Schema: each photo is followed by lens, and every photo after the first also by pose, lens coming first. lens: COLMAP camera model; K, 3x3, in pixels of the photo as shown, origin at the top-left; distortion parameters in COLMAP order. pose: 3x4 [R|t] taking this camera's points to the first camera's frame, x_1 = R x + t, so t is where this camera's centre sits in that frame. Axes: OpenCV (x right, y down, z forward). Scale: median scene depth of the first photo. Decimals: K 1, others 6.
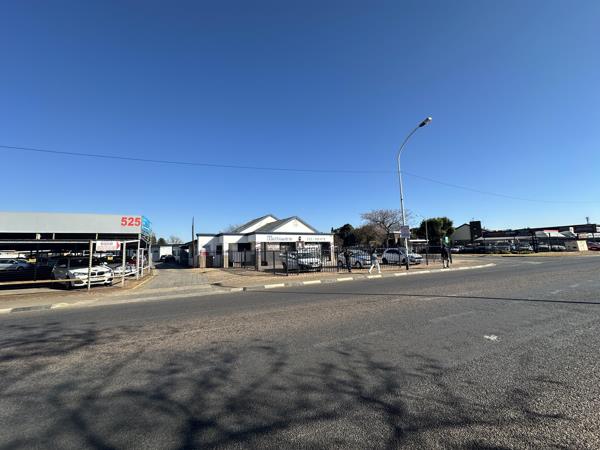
lens RADIAL K [[239.2, 0, 299.6], [0, 239.2, 221.9], [0, 0, 1]] dist [-0.008111, 0.001896]
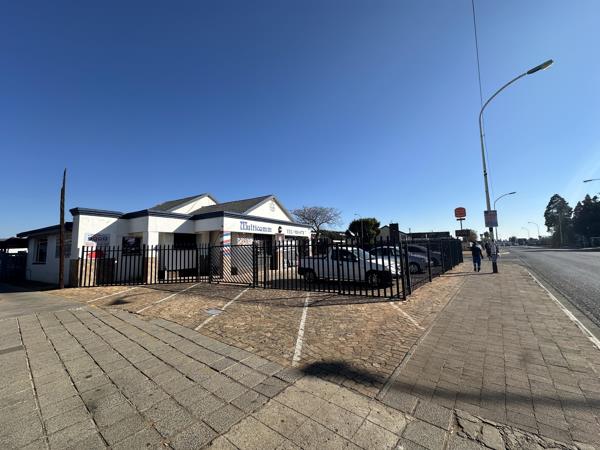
lens RADIAL K [[239.2, 0, 298.8], [0, 239.2, 223.3], [0, 0, 1]] dist [-0.008111, 0.001896]
pose [[0.888158, 0.051937, 0.456595, -0.258222], [-0.050702, 0.998602, -0.014965, 0.061574], [-0.456734, -0.009859, 0.889549, 0.418234]]
